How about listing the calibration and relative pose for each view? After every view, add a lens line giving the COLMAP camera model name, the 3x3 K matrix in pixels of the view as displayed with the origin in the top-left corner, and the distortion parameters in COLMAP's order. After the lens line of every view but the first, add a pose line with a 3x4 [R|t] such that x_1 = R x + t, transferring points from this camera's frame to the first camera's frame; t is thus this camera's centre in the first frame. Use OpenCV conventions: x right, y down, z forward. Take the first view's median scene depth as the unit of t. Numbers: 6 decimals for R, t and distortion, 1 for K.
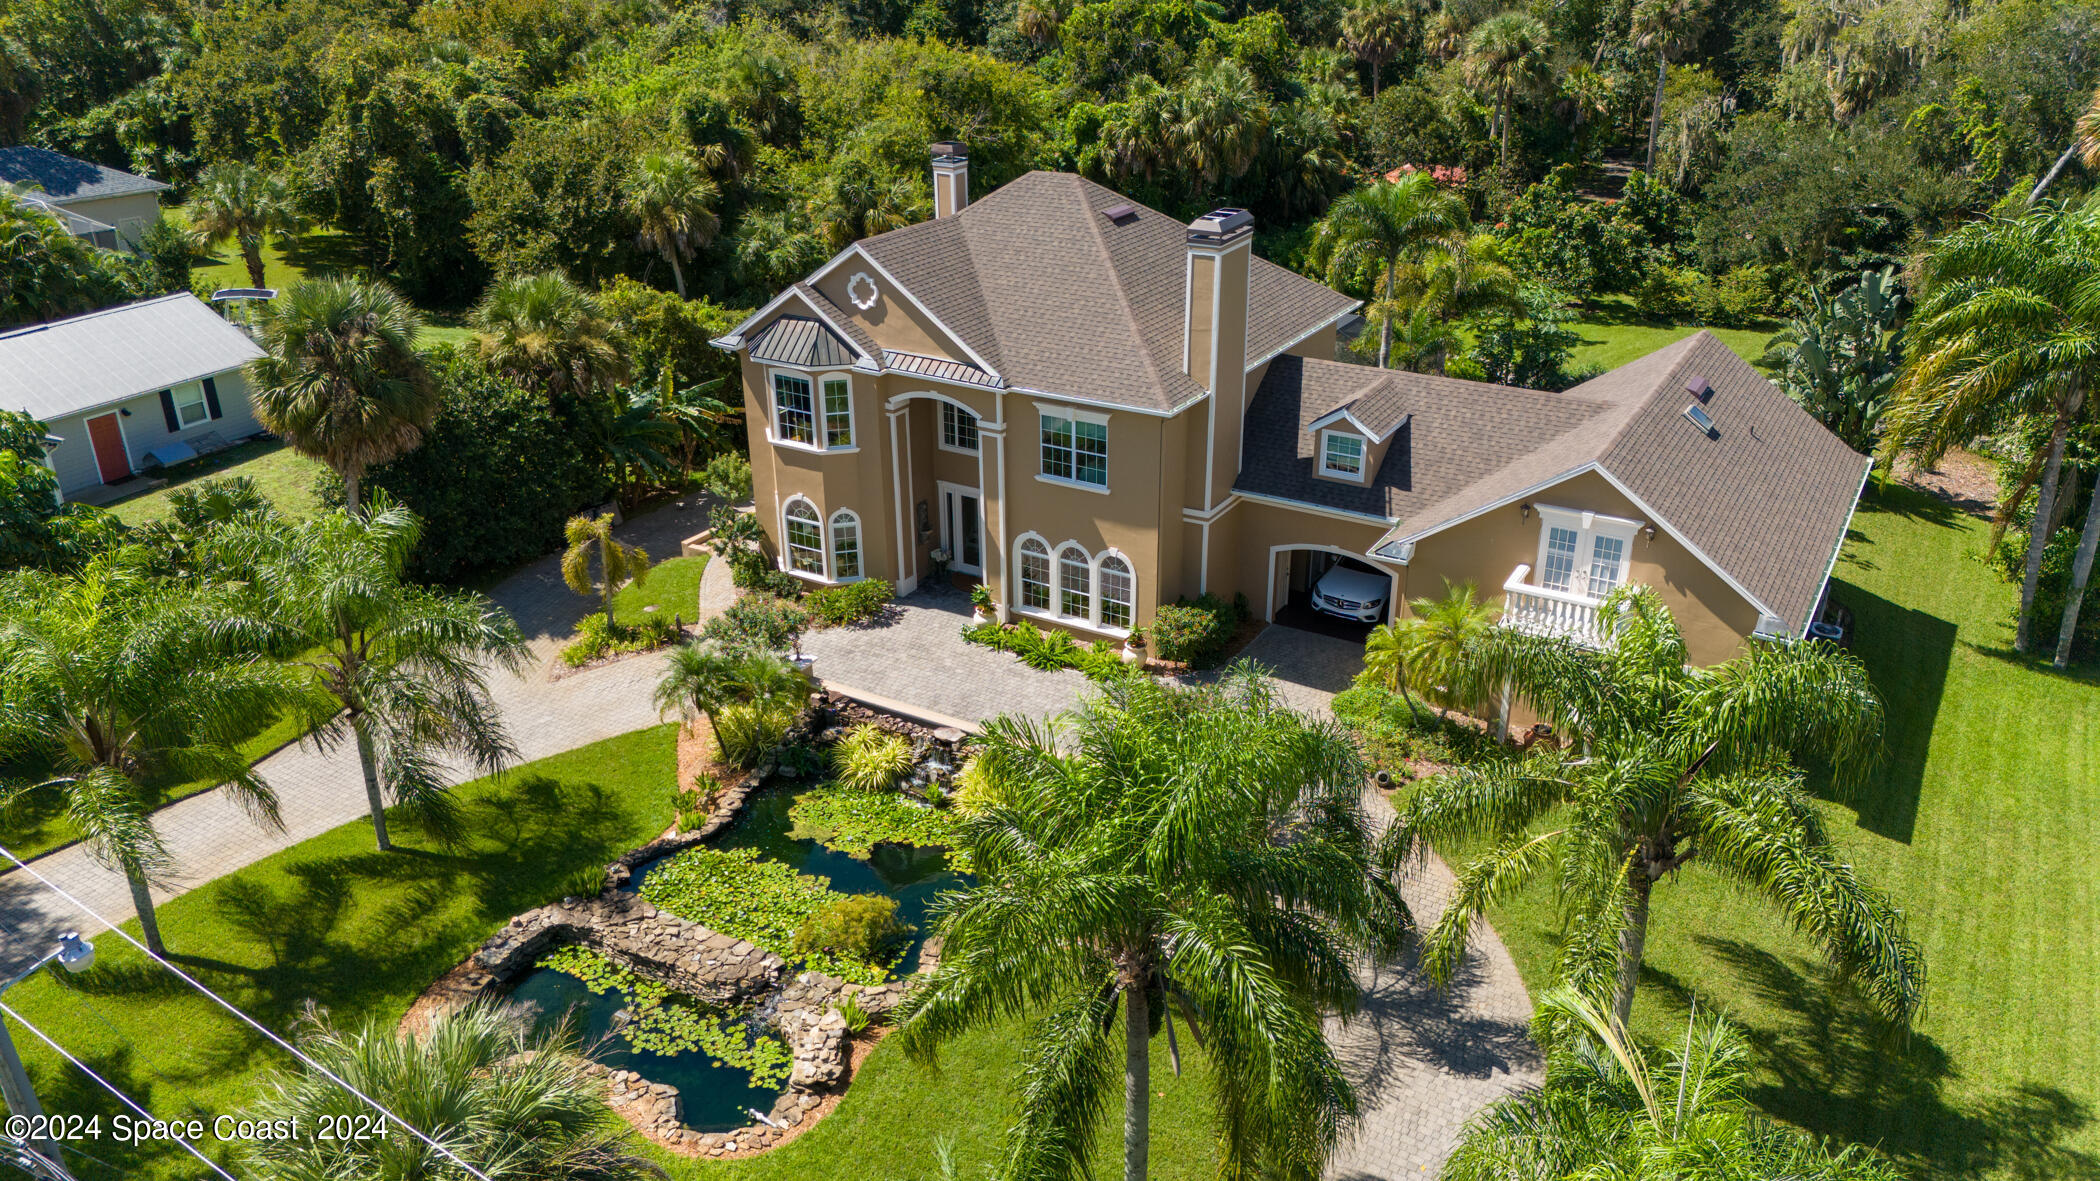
lens RADIAL K [[1561.7, 0, 1042.7], [0, 1561.7, 590.2], [0, 0, 1]] dist [0.099338, -0.097524]
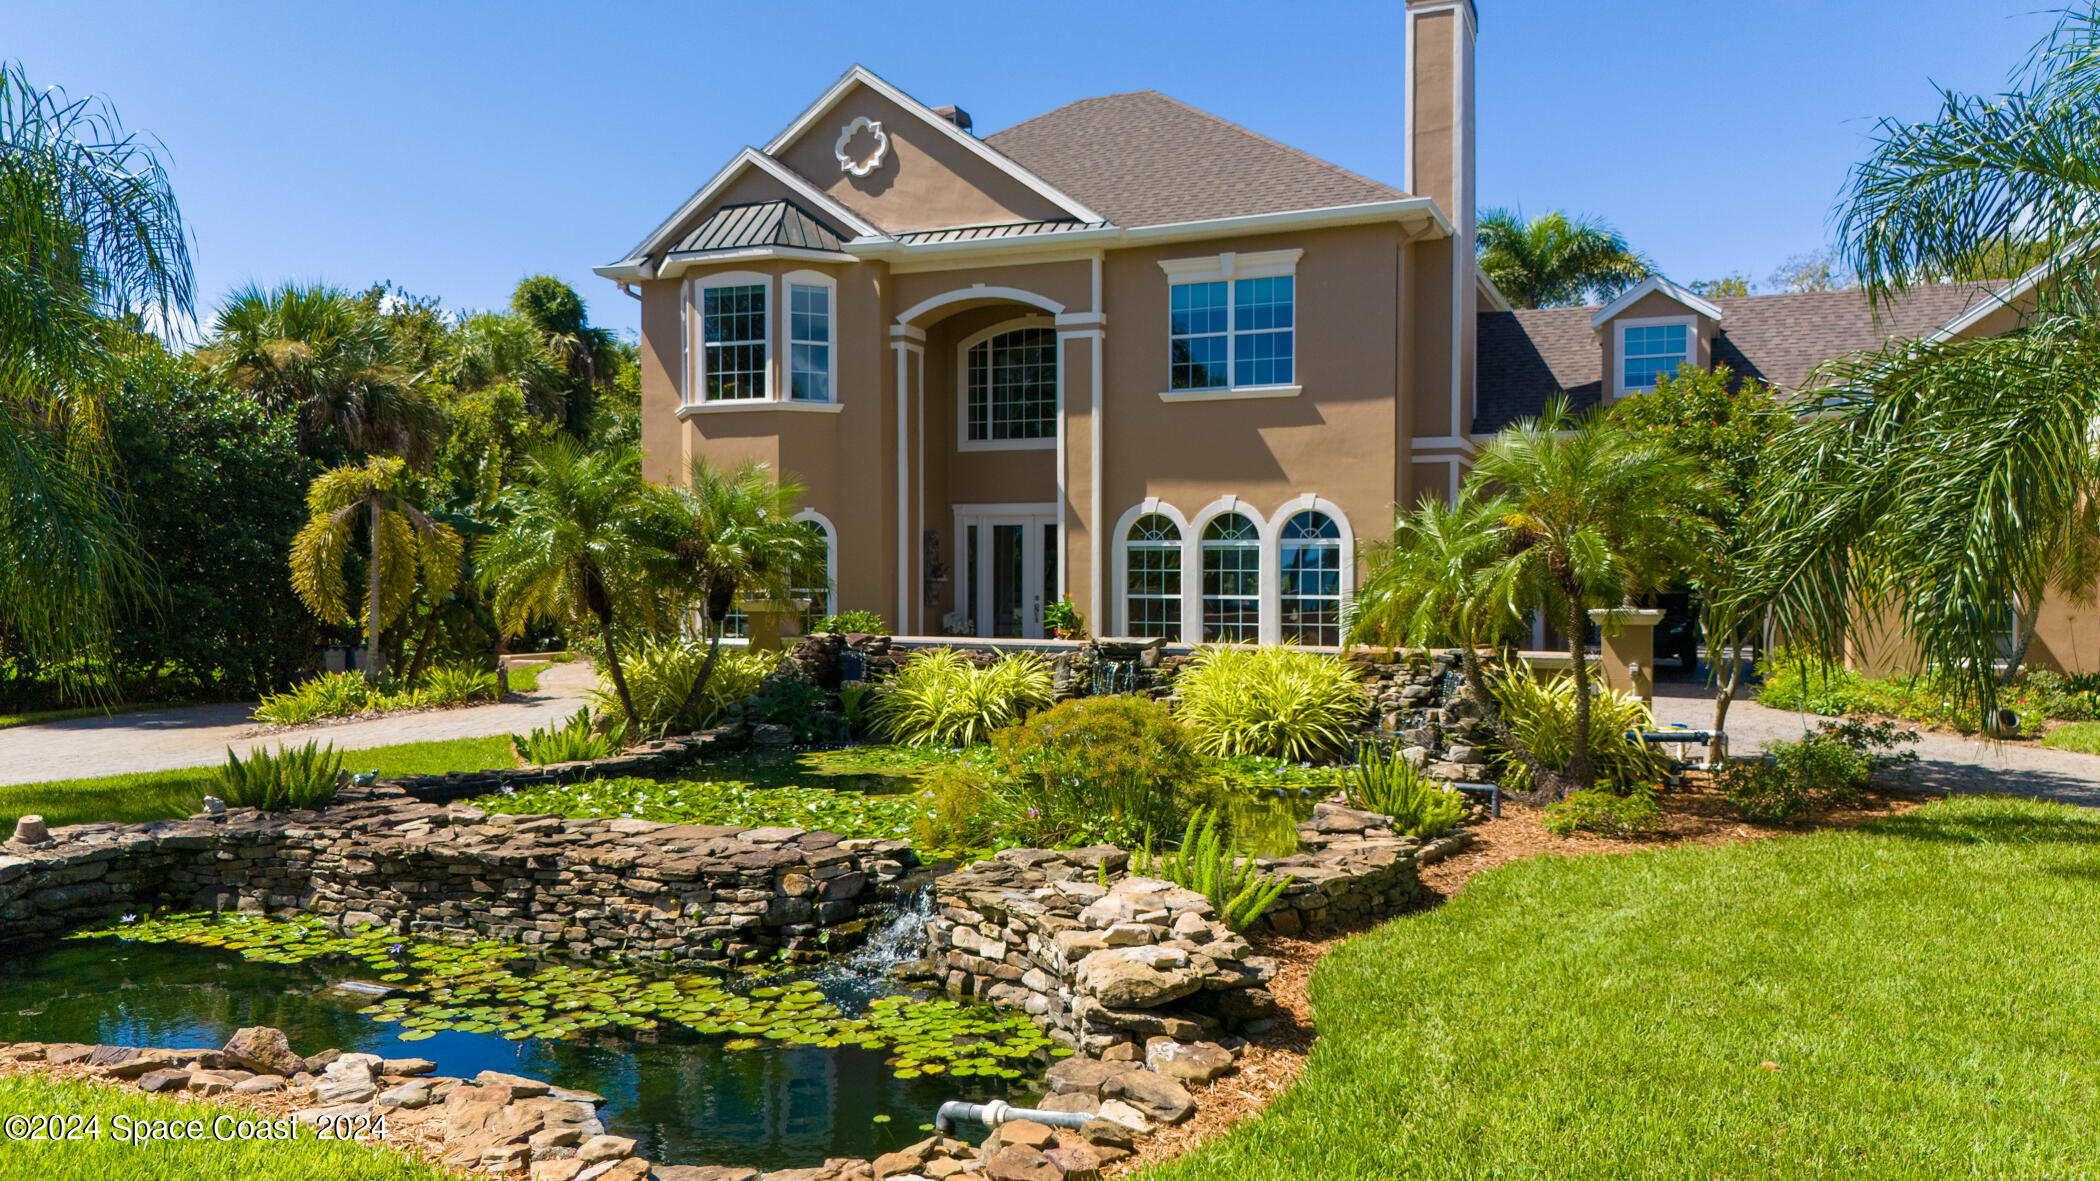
lens RADIAL K [[1561.7, 0, 1042.7], [0, 1561.7, 590.2], [0, 0, 1]] dist [0.099338, -0.097524]
pose [[0.989840, 0.006942, 0.142014, -0.131435], [0.050494, 0.916540, -0.396742, 0.227071], [-0.132915, 0.399882, 0.906878, 0.491755]]
